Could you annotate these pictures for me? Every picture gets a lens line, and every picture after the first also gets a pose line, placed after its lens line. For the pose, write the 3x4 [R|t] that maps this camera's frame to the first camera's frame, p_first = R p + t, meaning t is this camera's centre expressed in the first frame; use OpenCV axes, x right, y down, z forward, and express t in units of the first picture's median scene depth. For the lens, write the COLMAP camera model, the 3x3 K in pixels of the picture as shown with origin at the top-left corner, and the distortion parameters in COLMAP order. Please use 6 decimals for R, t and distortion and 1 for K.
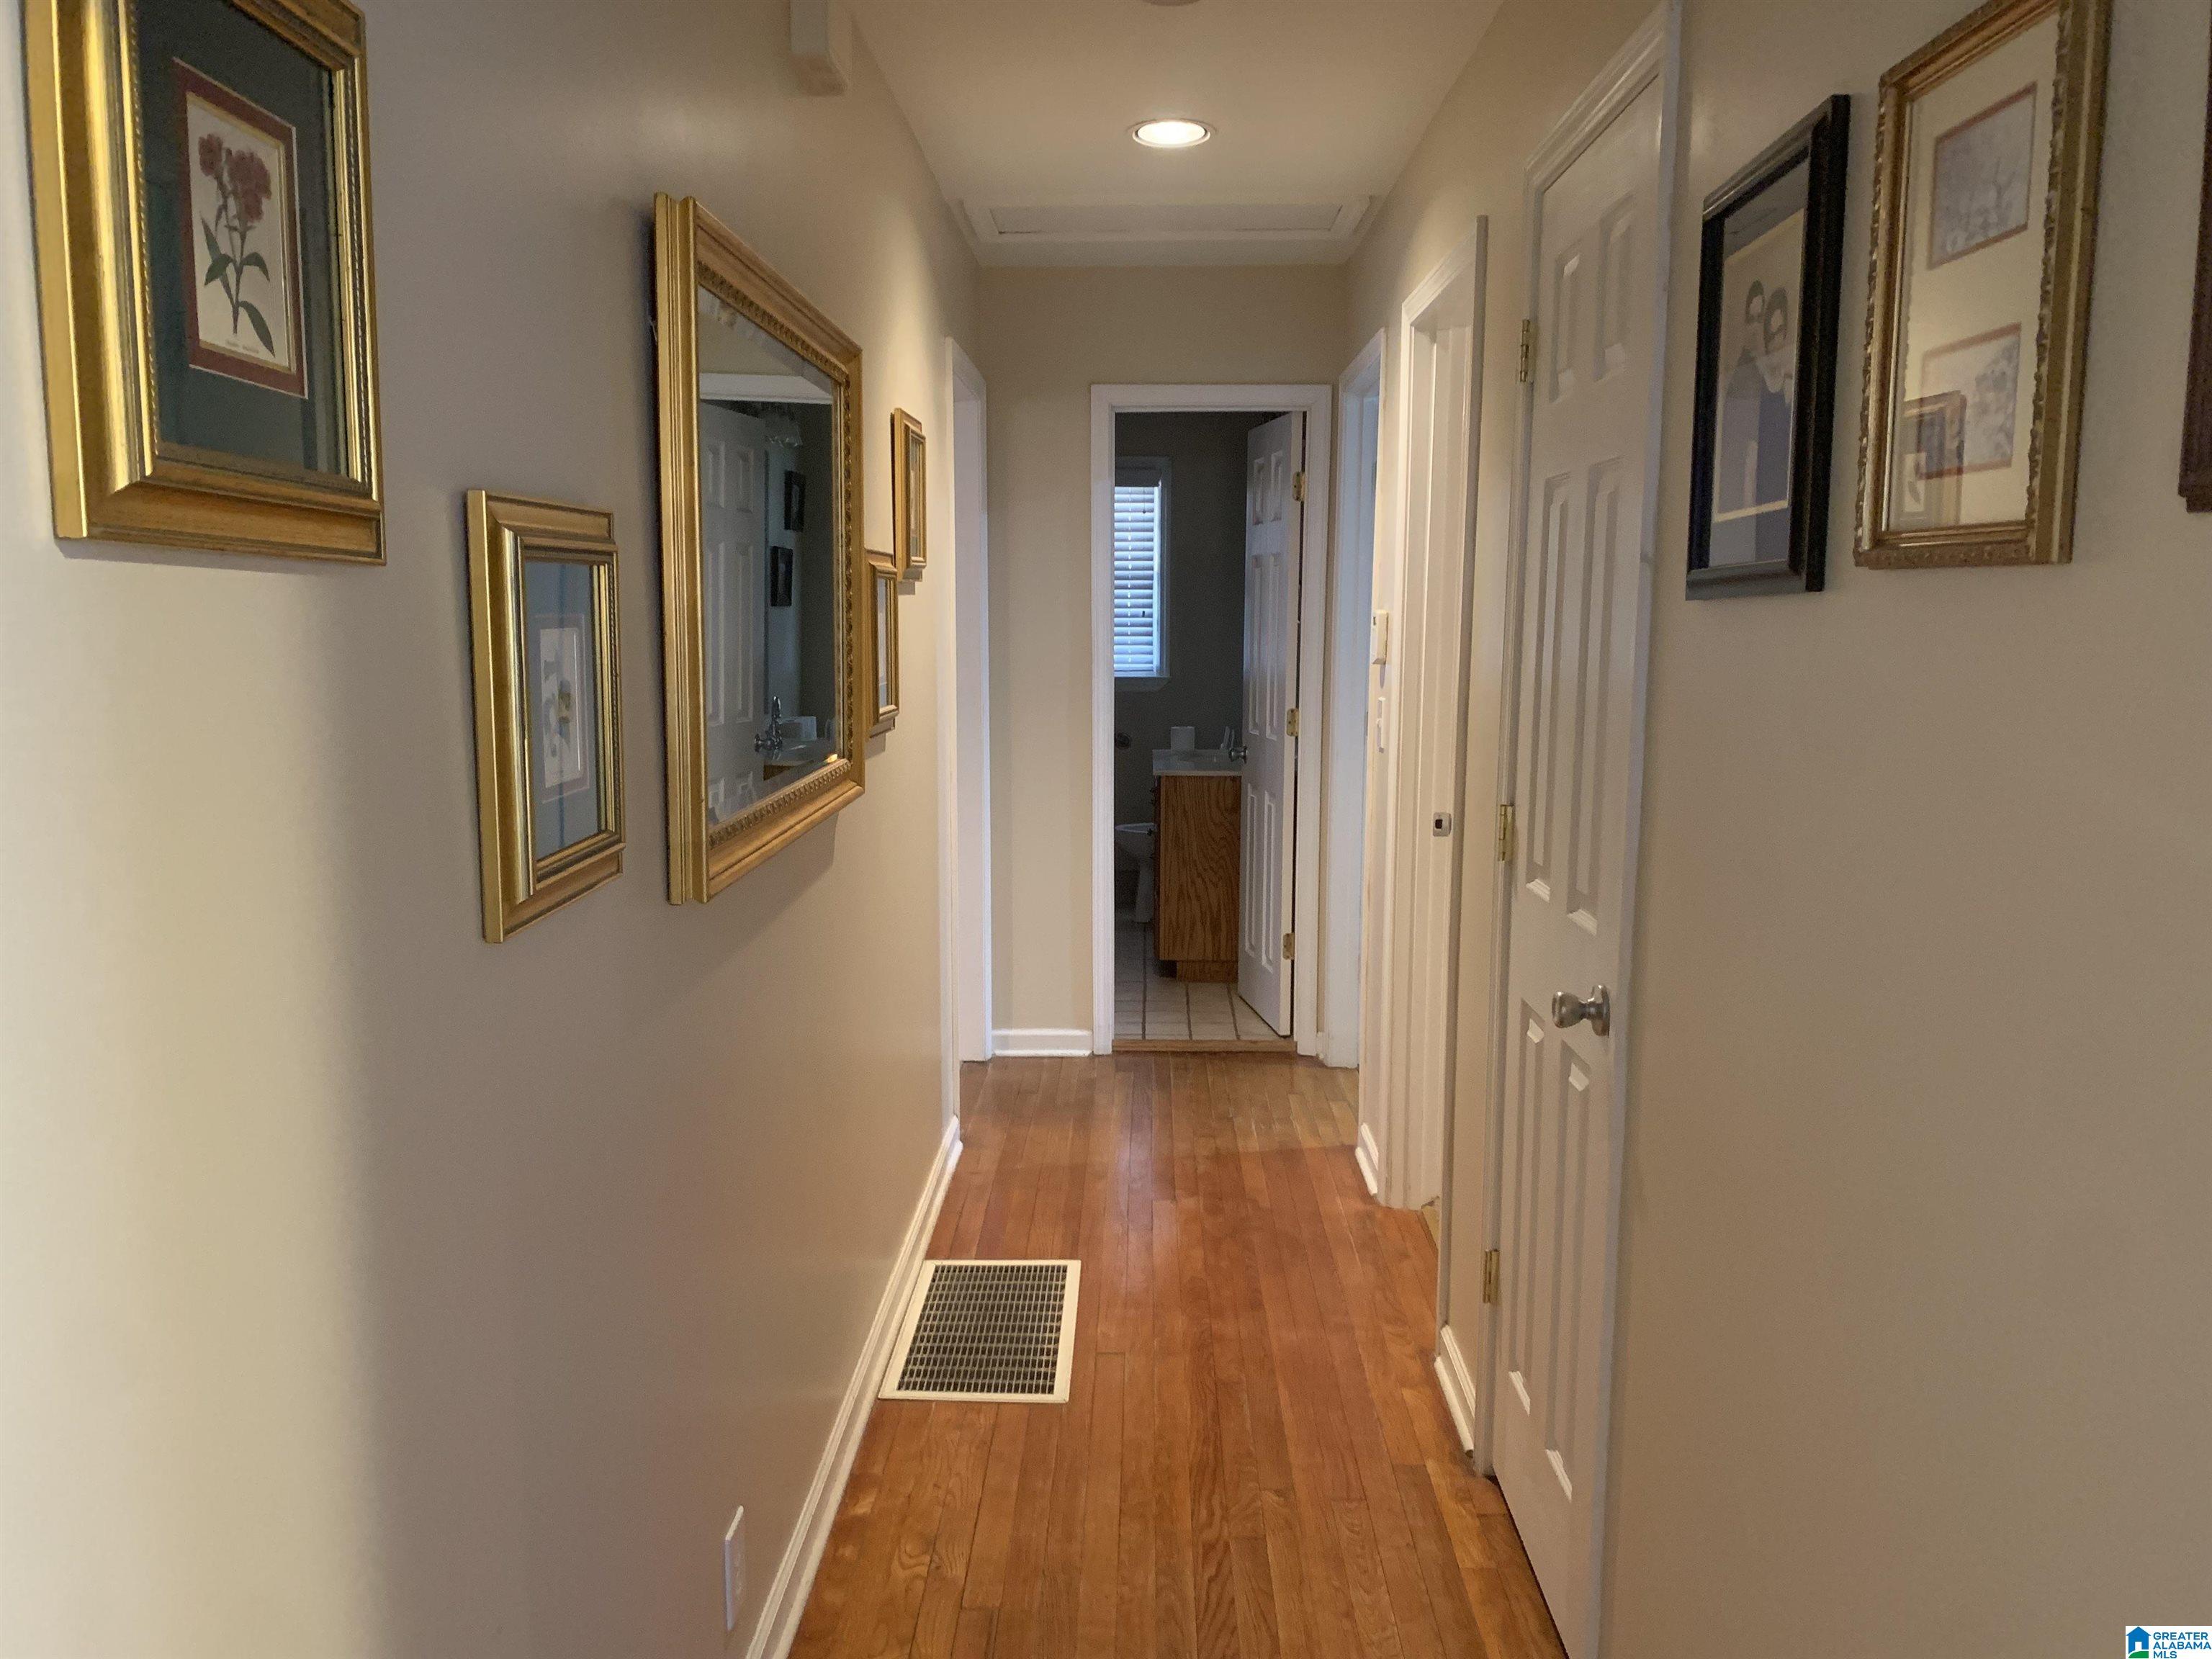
lens RADIAL K [[1658.3, 0, 1106.0], [0, 1658.3, 829.5], [0, 0, 1]] dist [0.018964, -0.008658]
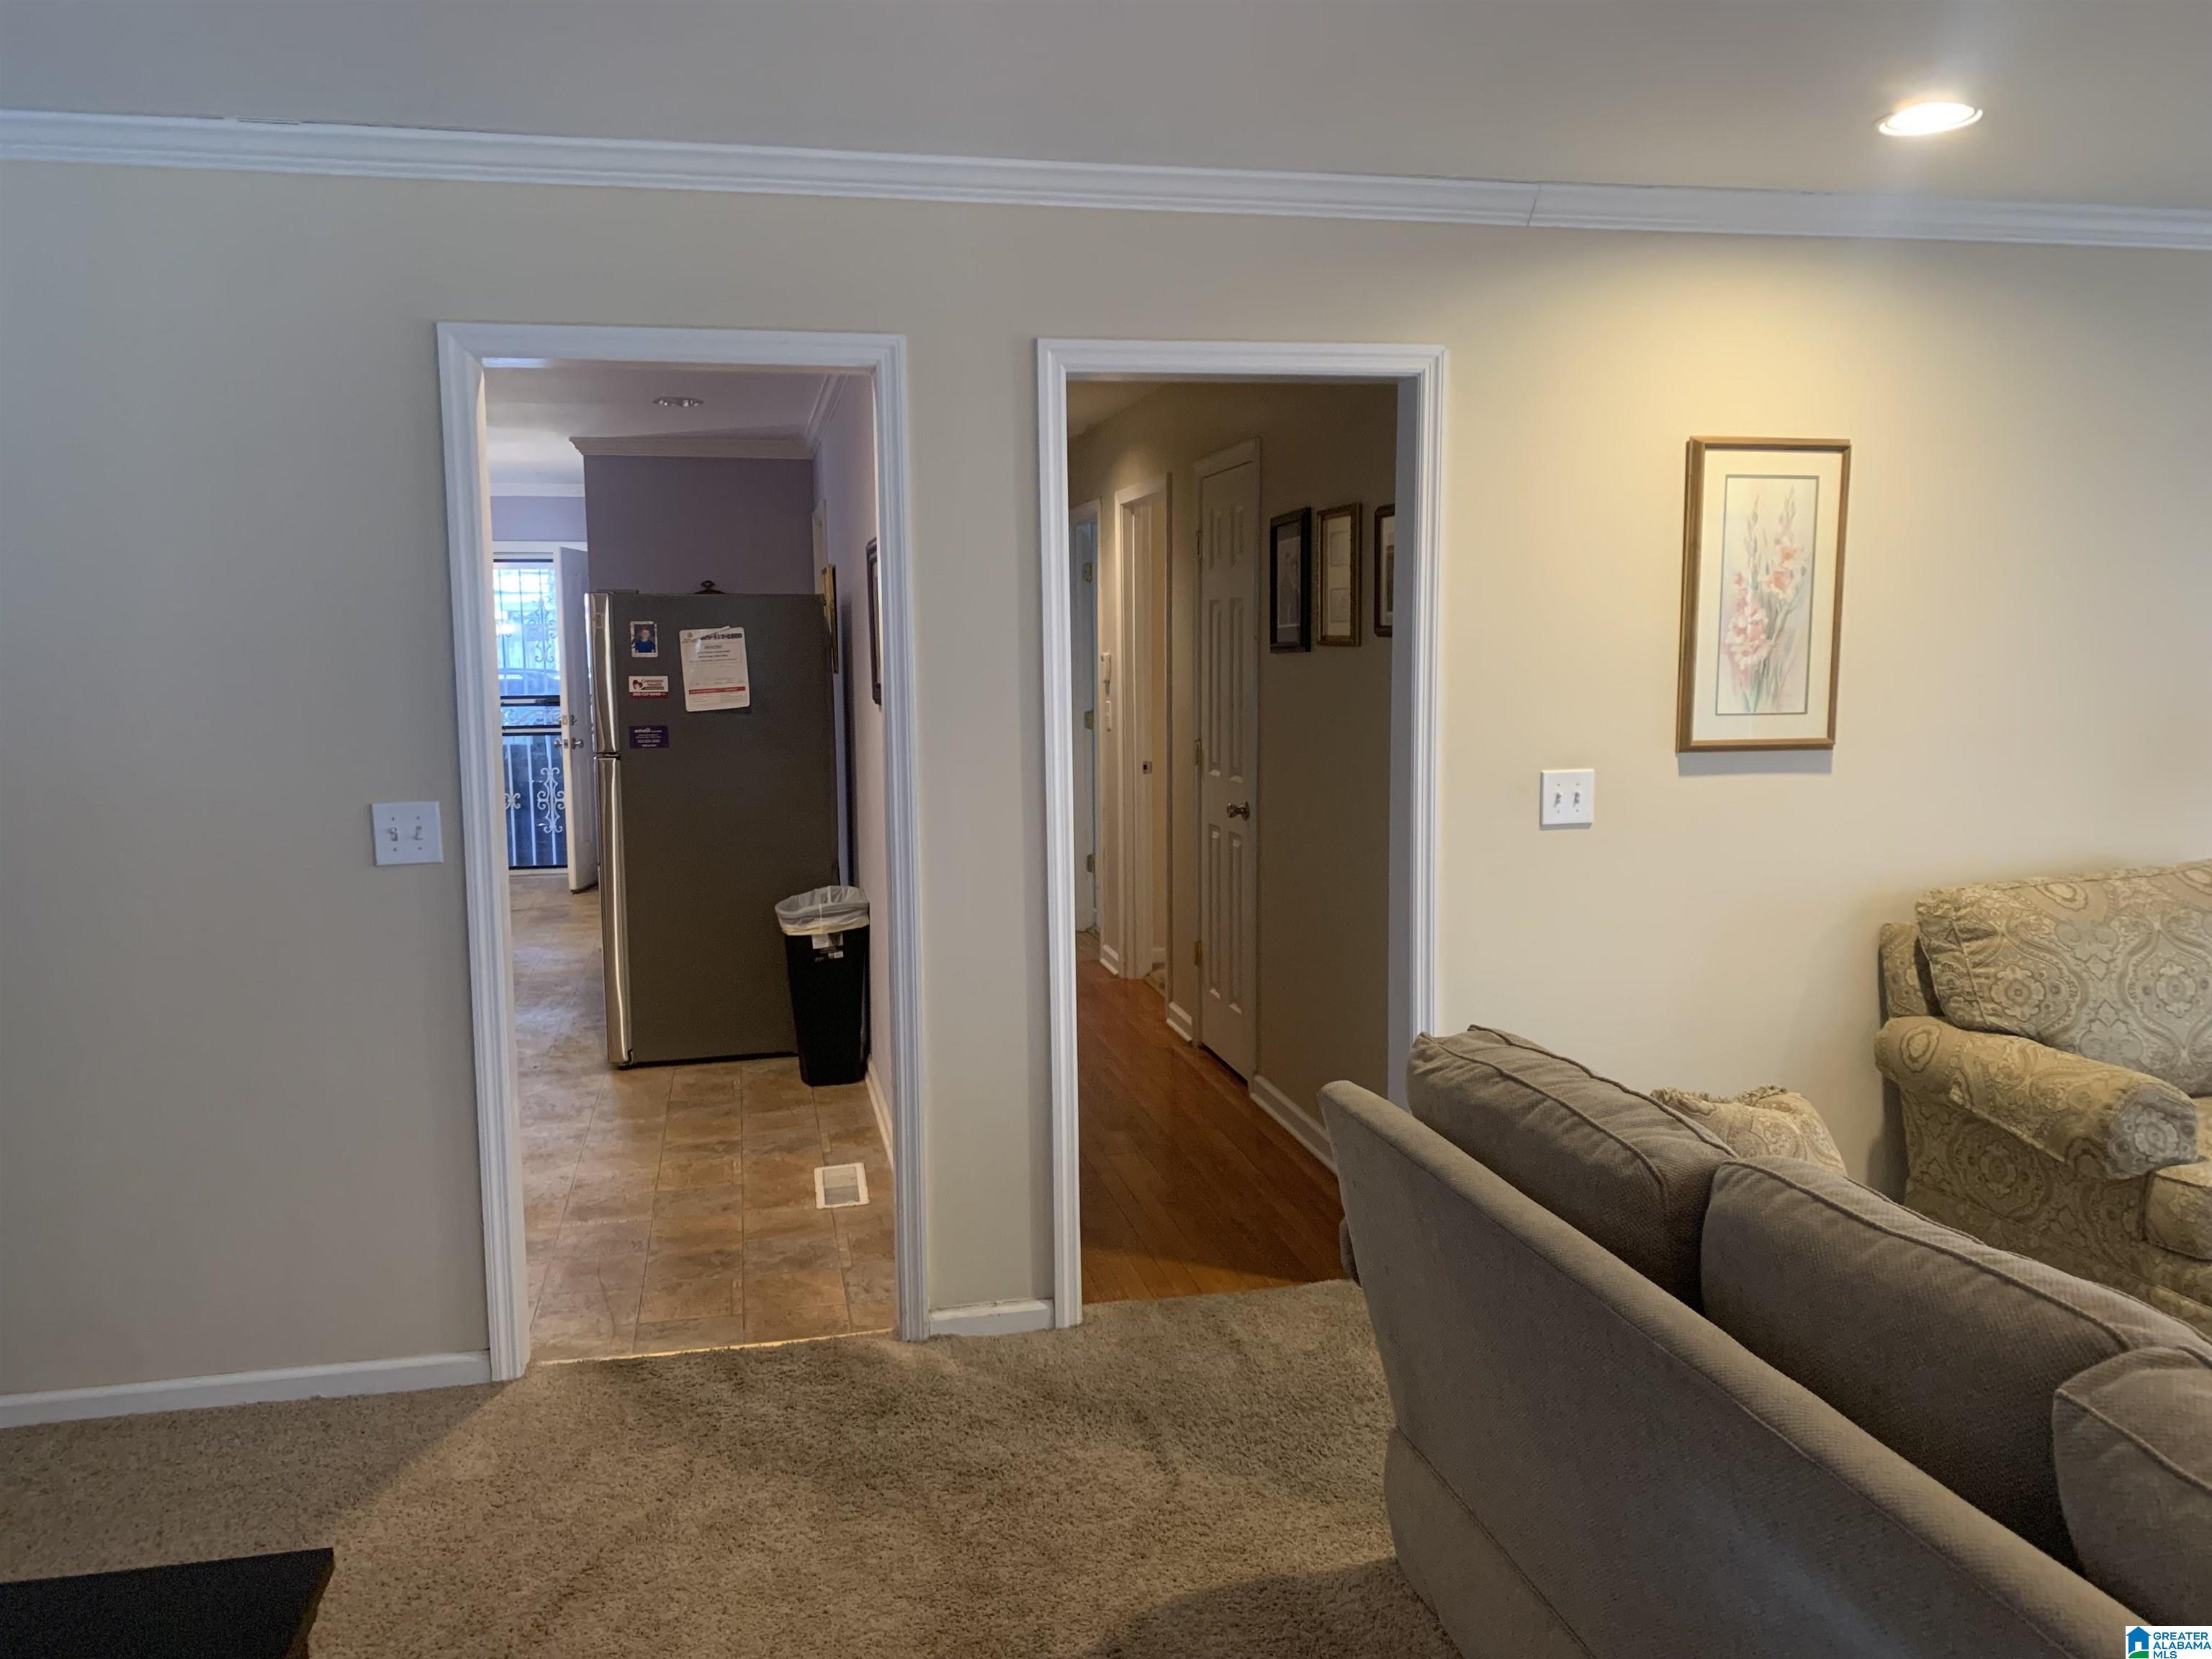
lens RADIAL K [[1658.3, 0, 1106.0], [0, 1658.3, 829.5], [0, 0, 1]] dist [0.018964, -0.008658]
pose [[0.969602, -0.038557, 0.241631, -0.538486], [0.043653, 0.998922, -0.015769, 0.169945], [-0.240763, 0.025838, 0.970240, -1.455878]]
